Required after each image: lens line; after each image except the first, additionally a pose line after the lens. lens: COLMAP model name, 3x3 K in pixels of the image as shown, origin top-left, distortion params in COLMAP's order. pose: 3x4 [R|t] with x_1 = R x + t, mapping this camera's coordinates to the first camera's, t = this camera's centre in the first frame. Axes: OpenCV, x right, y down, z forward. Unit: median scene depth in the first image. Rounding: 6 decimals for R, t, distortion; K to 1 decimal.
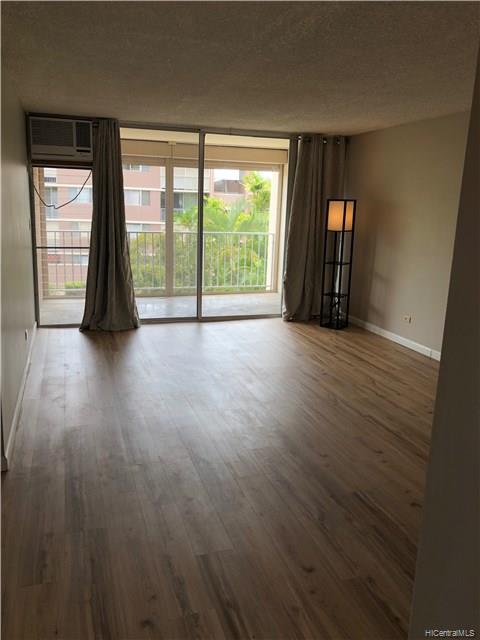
lens RADIAL K [[529.6, 0, 240.0], [0, 529.6, 320.0], [0, 0, 1]] dist [-0.003708, 0.001876]
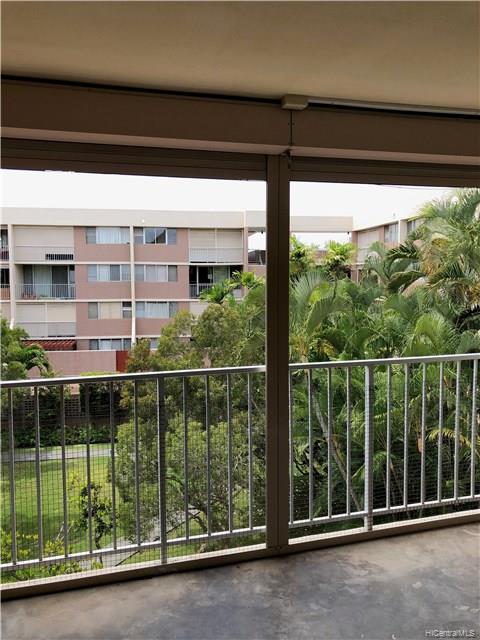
lens RADIAL K [[529.6, 0, 240.0], [0, 529.6, 320.0], [0, 0, 1]] dist [-0.003708, 0.001876]
pose [[0.998505, -0.031718, -0.044512, -0.028055], [0.025586, 0.990902, -0.132128, -0.032831], [0.048298, 0.130792, 0.990233, 0.136606]]
